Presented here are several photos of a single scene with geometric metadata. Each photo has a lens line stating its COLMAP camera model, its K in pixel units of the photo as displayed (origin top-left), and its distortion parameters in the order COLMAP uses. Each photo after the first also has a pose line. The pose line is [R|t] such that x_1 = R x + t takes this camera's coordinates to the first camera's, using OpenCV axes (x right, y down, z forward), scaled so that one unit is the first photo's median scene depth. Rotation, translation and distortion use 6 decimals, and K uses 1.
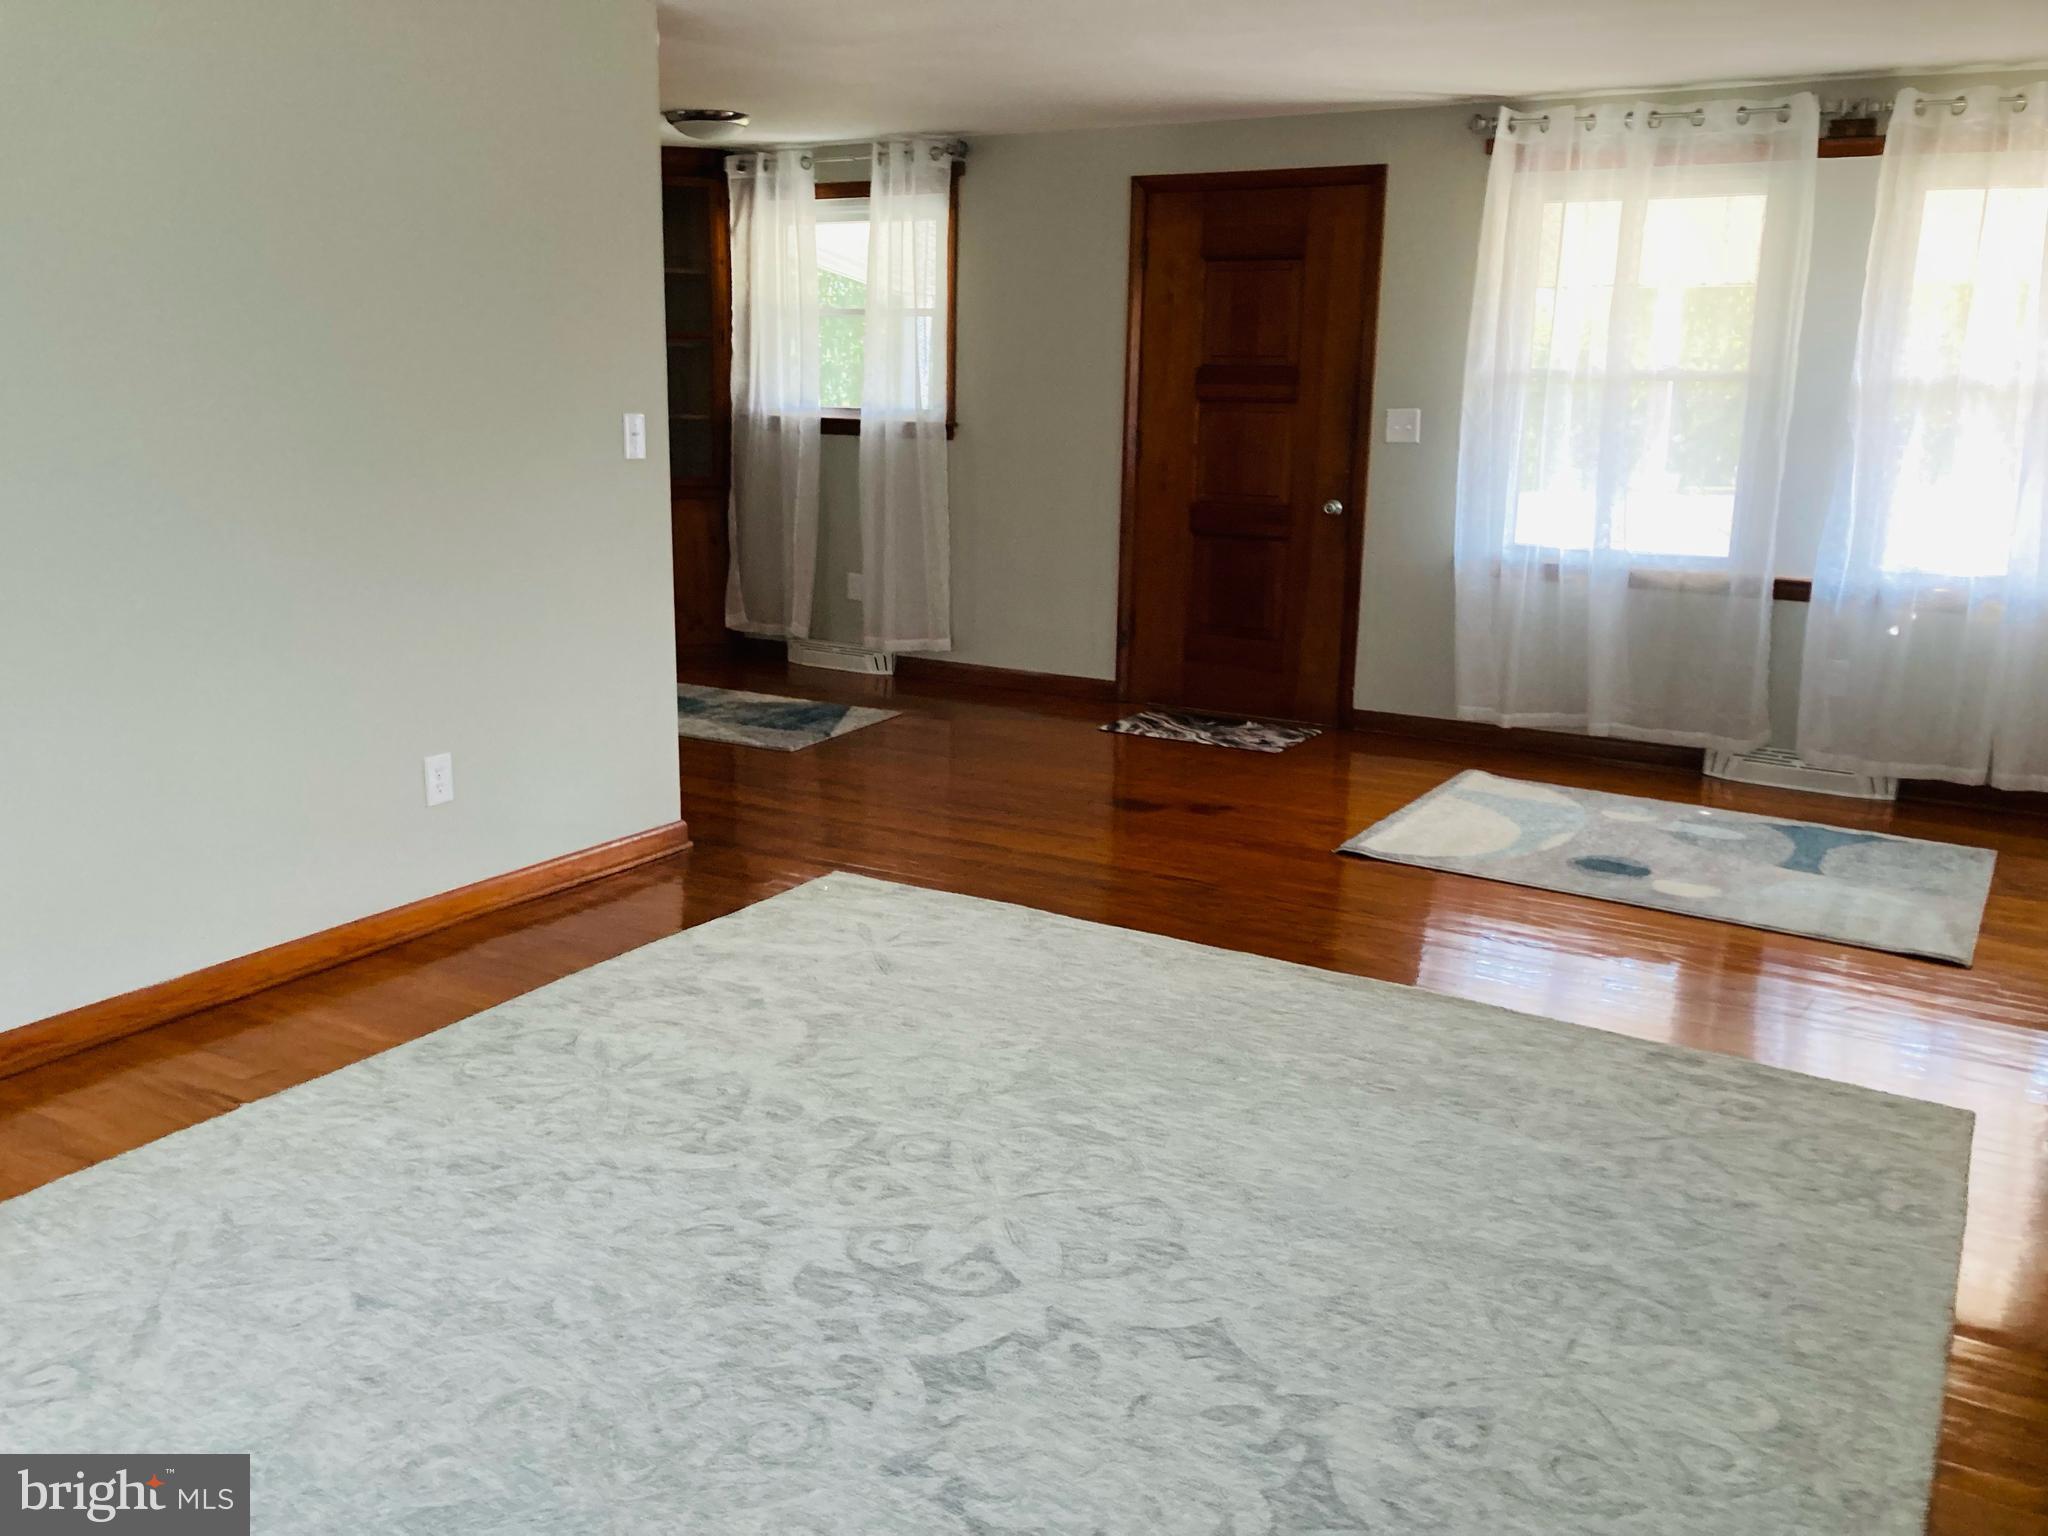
lens RADIAL K [[1702.2, 0, 1026.3], [0, 1702.2, 766.7], [0, 0, 1]] dist [0.016878, -0.011294]
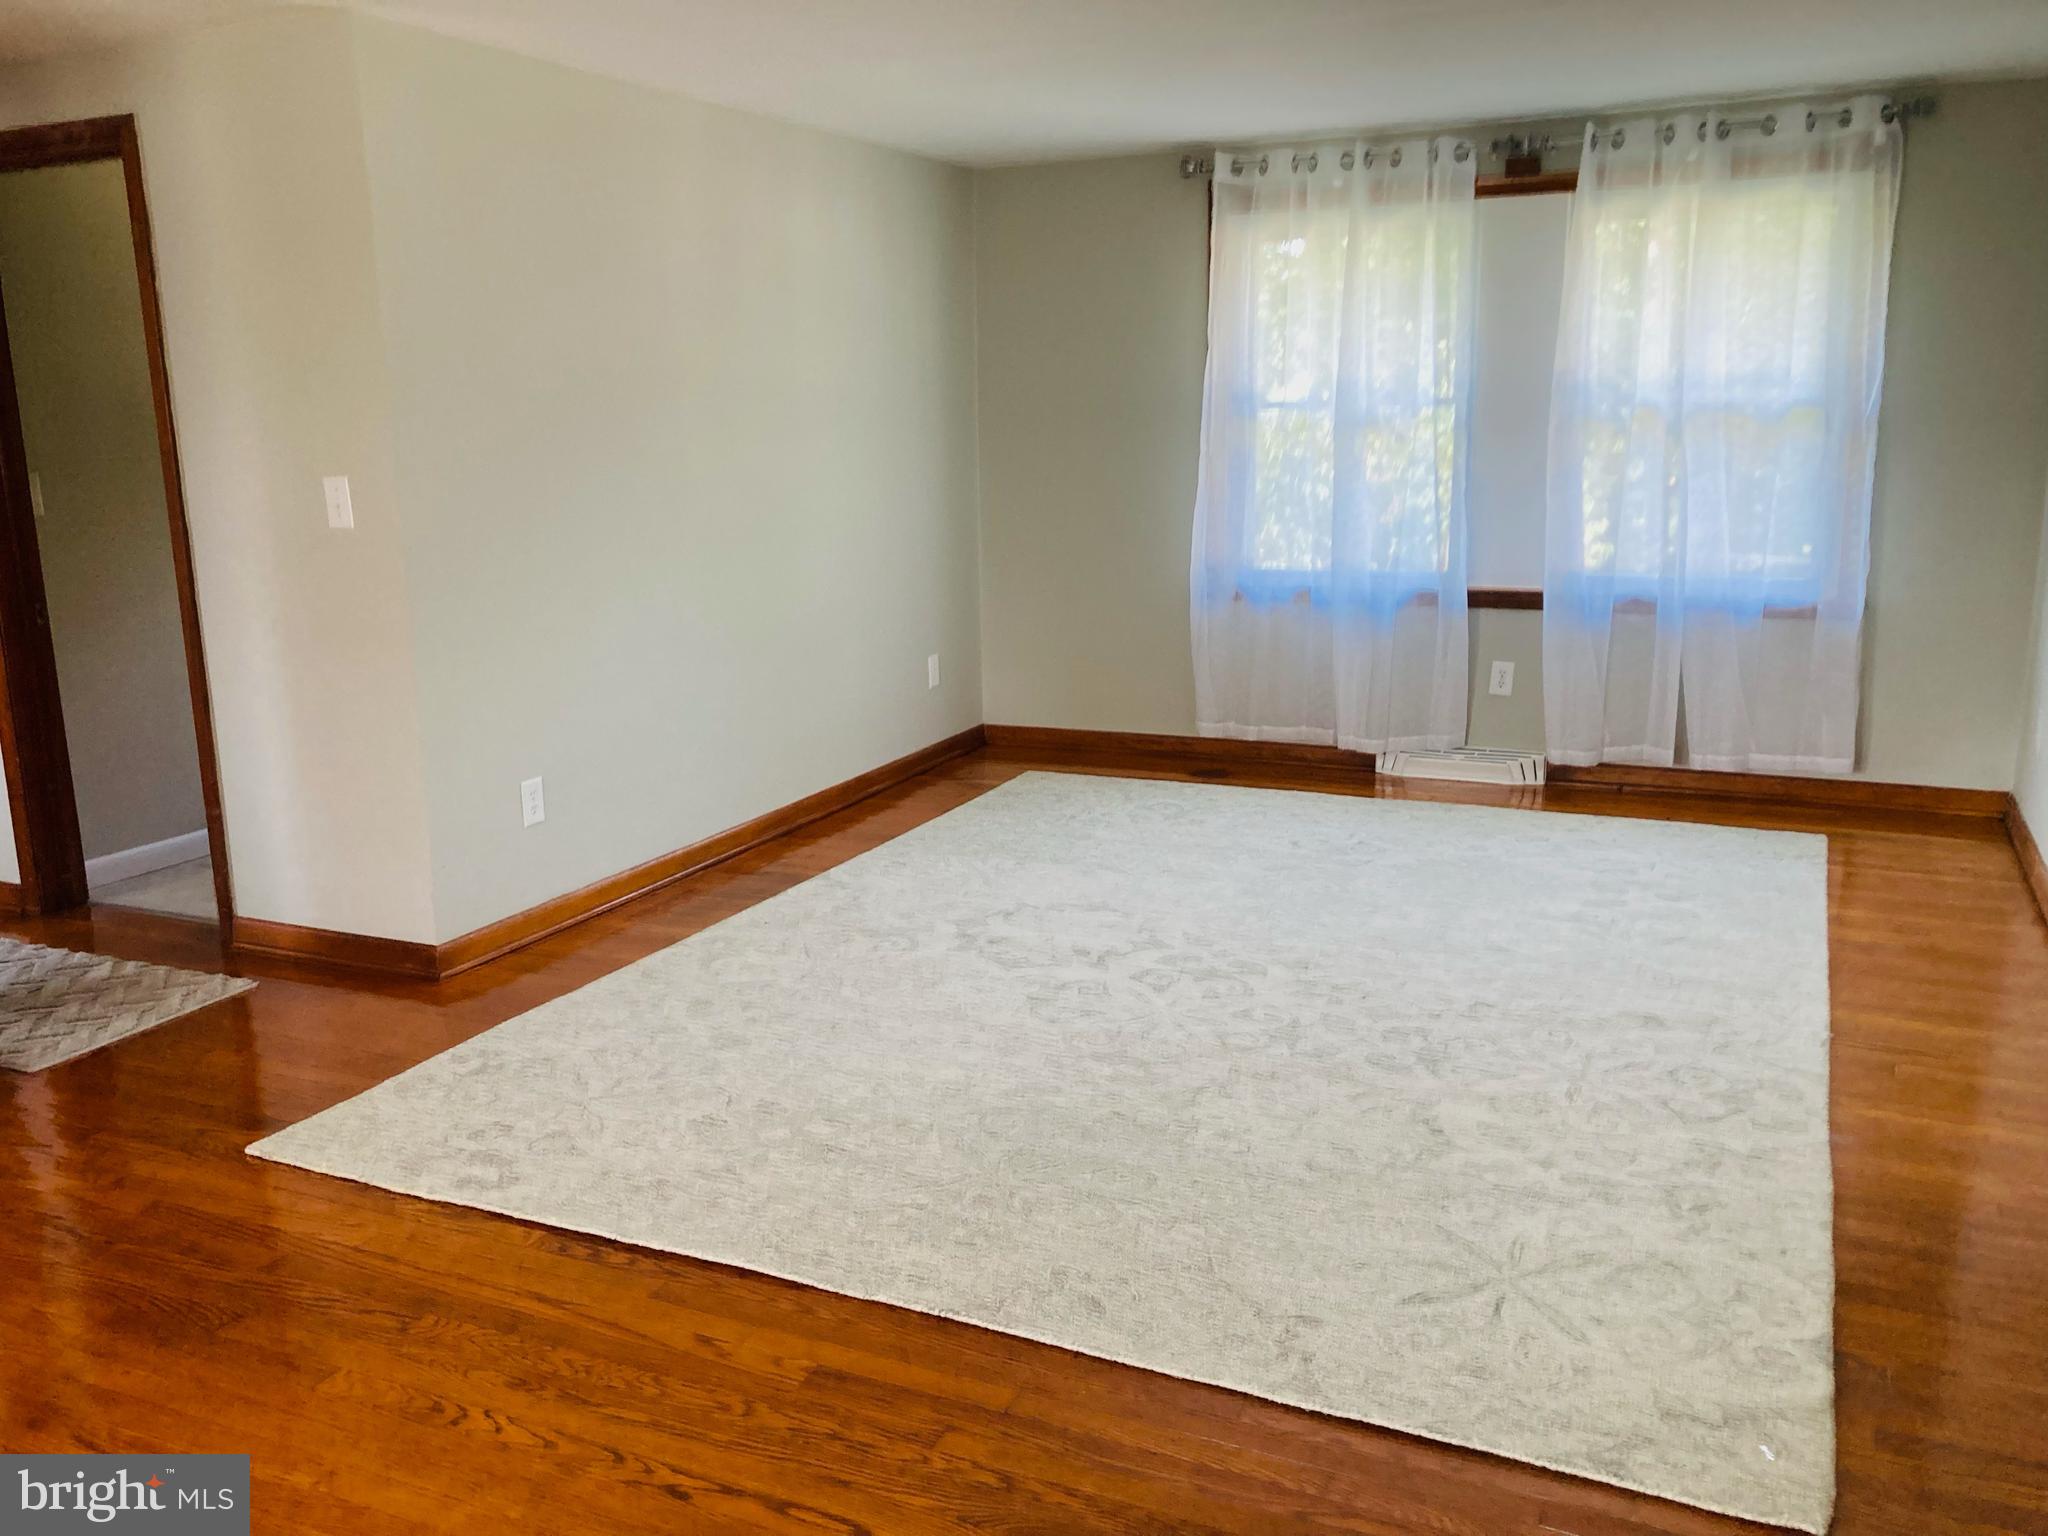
lens RADIAL K [[1702.2, 0, 1026.2], [0, 1702.2, 763.1], [0, 0, 1]] dist [0.016878, -0.011294]
pose [[-0.994939, 0.019619, -0.098543, 0.210994], [-0.024123, 0.905427, 0.423817, -0.474454], [0.097538, 0.424049, -0.900371, 2.010190]]
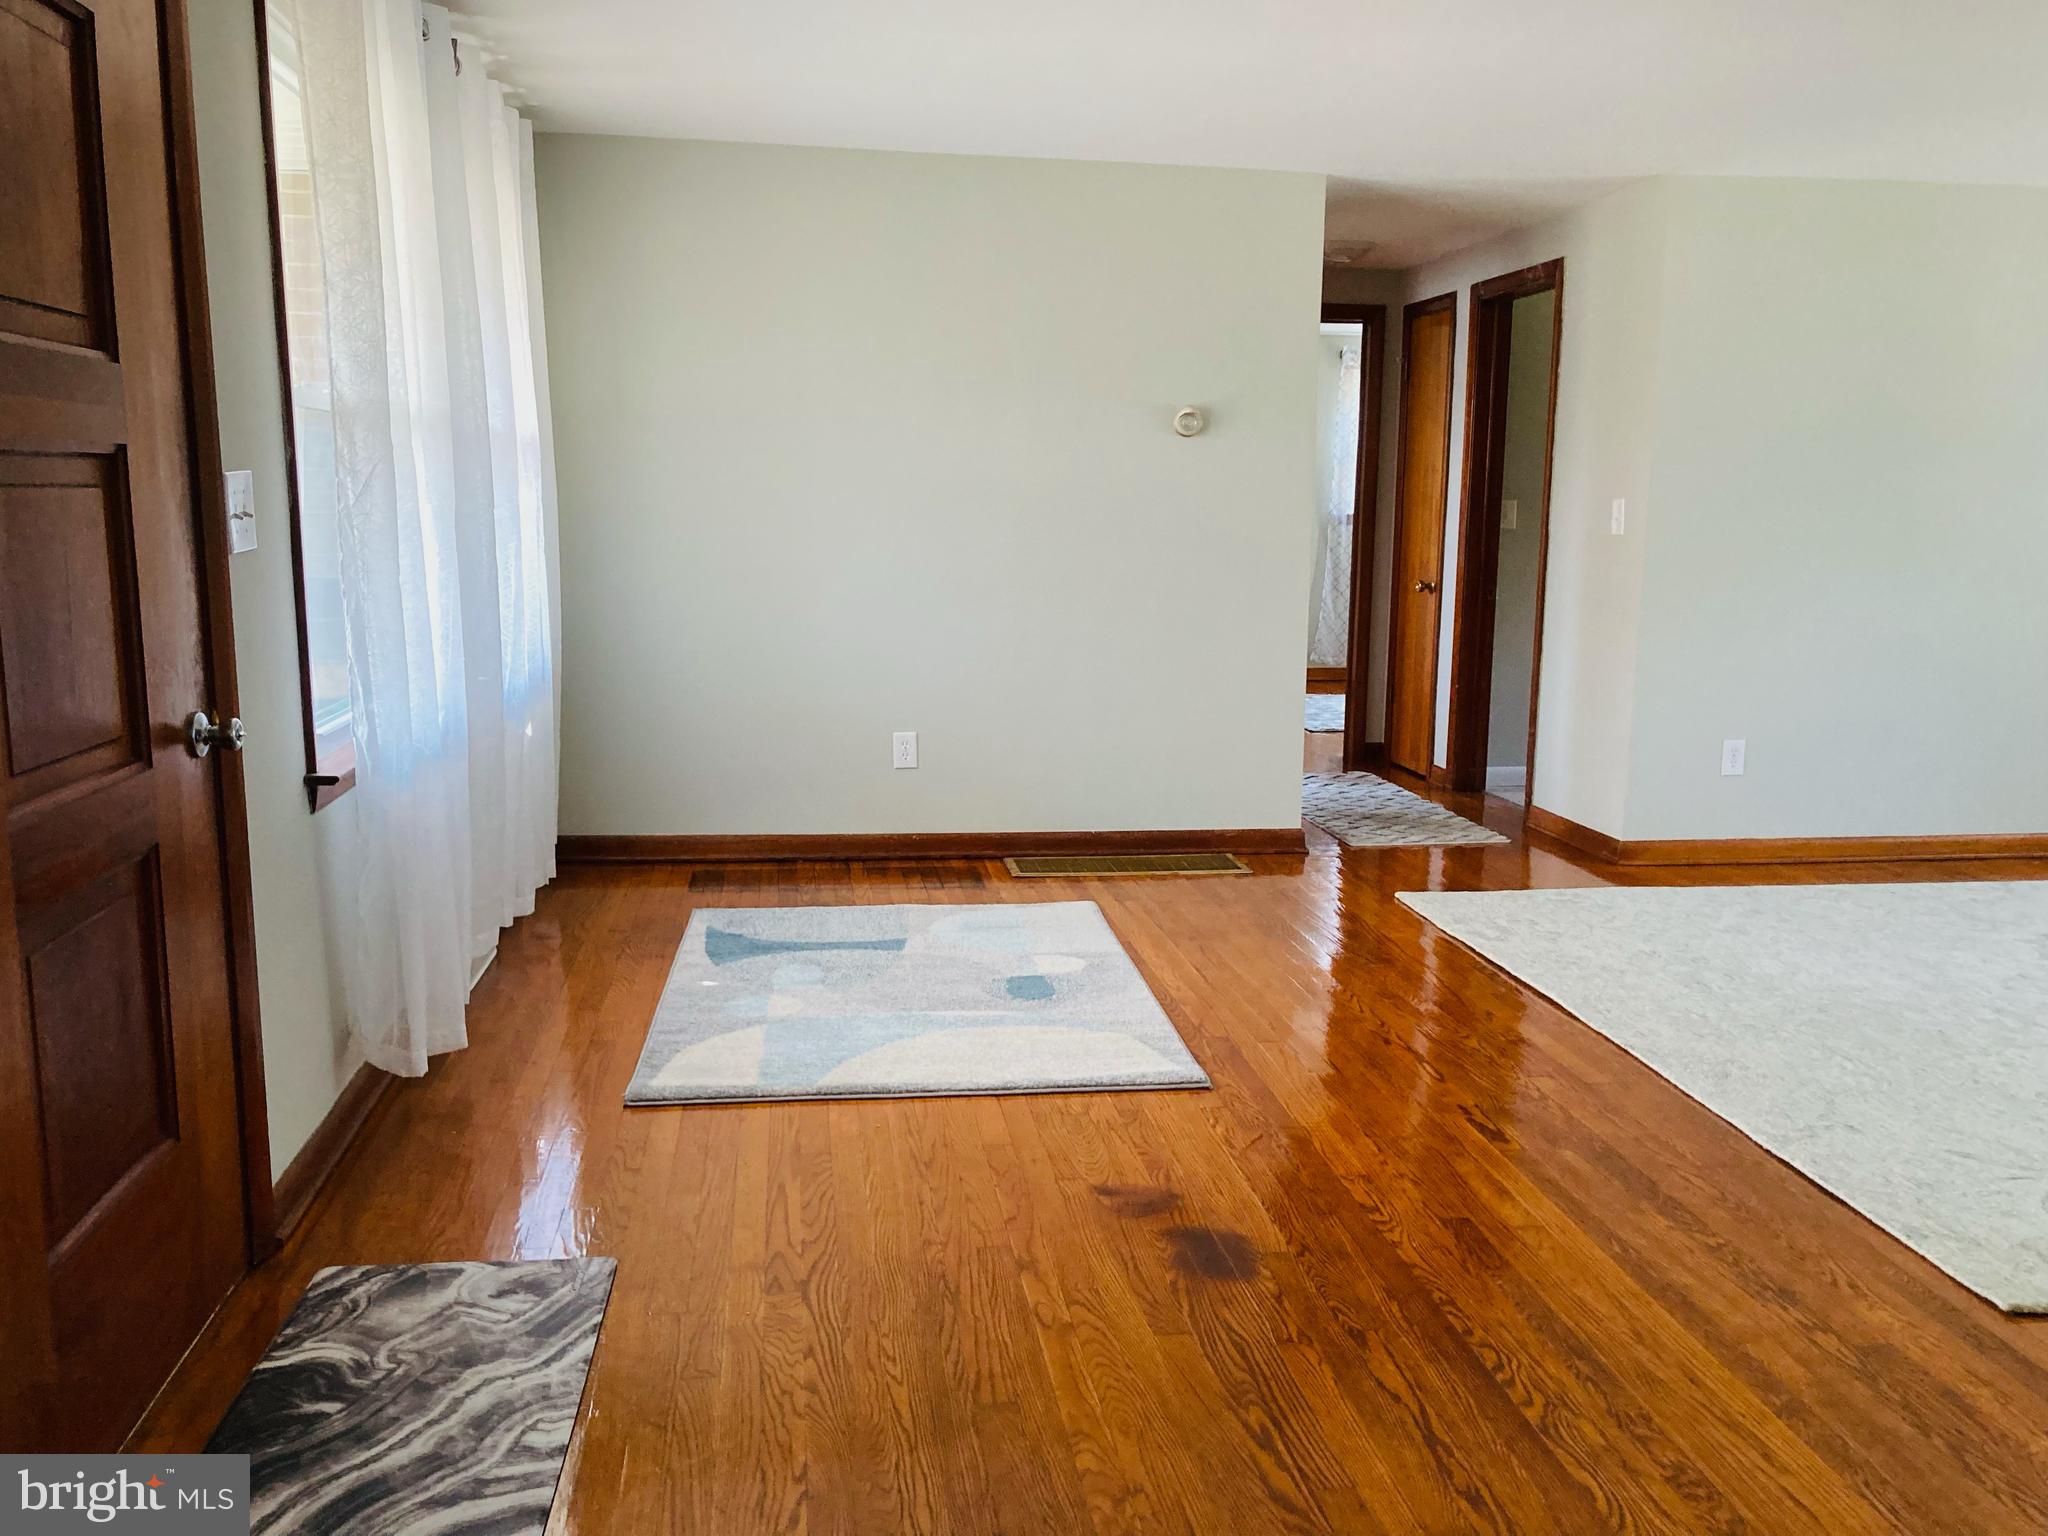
lens RADIAL K [[1702.2, 0, 1020.6], [0, 1702.2, 774.1], [0, 0, 1]] dist [0.016878, -0.011294]
pose [[-0.622957, -0.153173, 0.767113, -0.491514], [0.156559, 0.936388, 0.314112, -0.513196], [-0.766429, 0.315777, -0.559349, 2.337774]]
